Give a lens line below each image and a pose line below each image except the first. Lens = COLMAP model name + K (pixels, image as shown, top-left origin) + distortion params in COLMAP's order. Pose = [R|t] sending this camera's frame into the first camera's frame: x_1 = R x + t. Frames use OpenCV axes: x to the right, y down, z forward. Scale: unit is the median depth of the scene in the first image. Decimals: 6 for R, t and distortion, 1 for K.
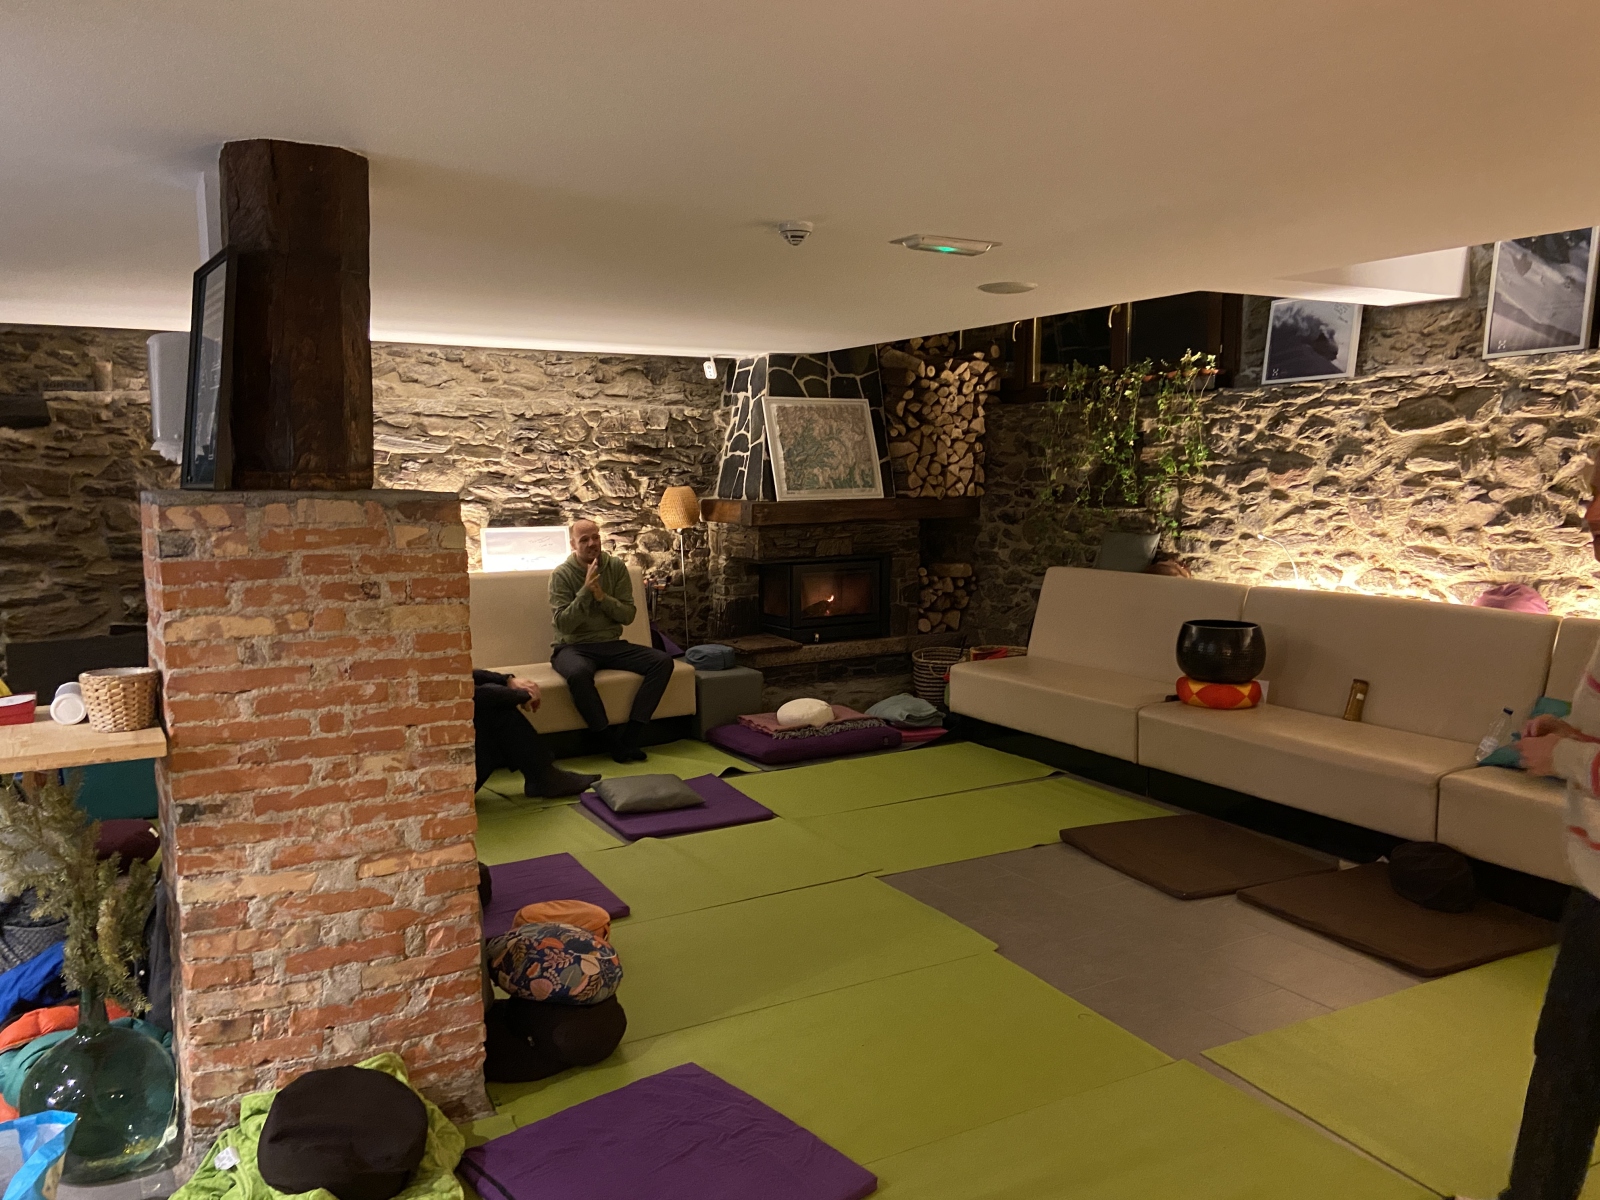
lens RADIAL K [[1193.8, 0, 800.0], [0, 1193.8, 600.0], [0, 0, 1]] dist [0.119625, 0.000419]
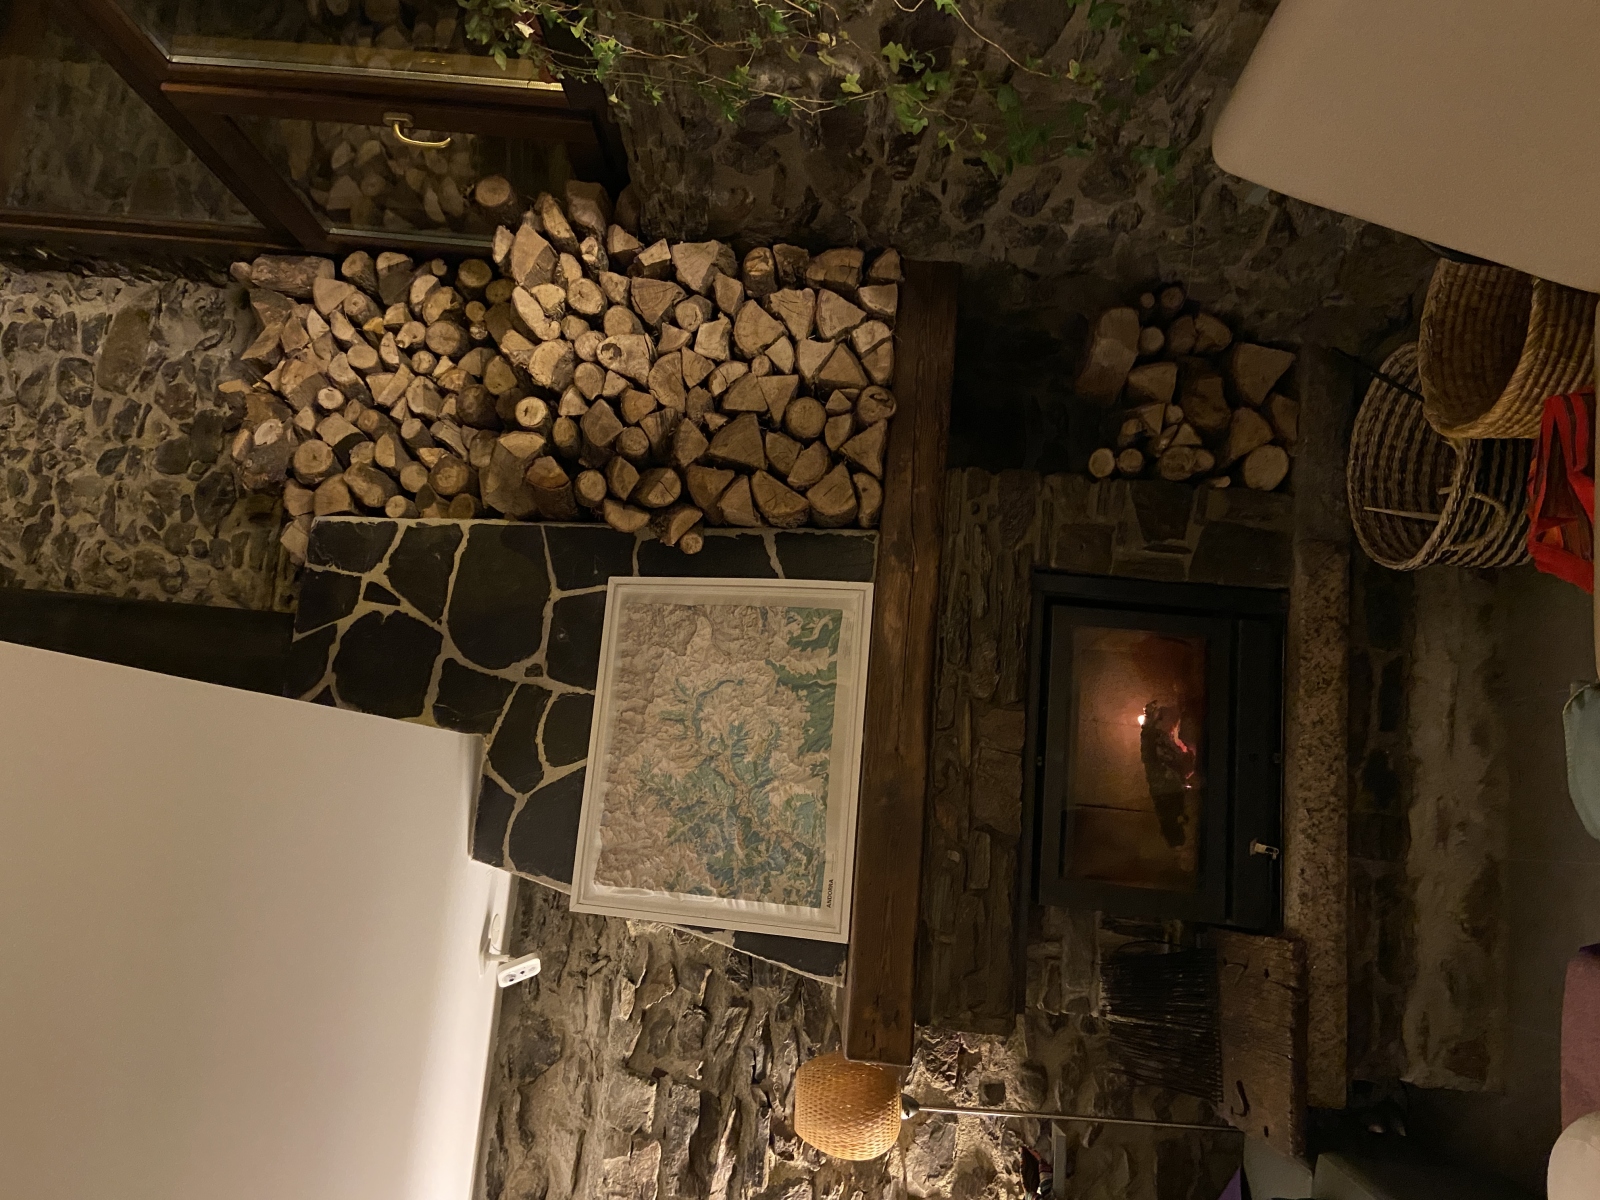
lens RADIAL K [[1193.8, 0, 800.0], [0, 1193.8, 600.0], [0, 0, 1]] dist [0.119625, 0.000419]
pose [[0.069265, -0.929211, -0.363000, 0.189870], [0.980053, 0.131325, -0.149161, -0.052983], [0.186273, -0.345427, 0.919773, 0.665202]]
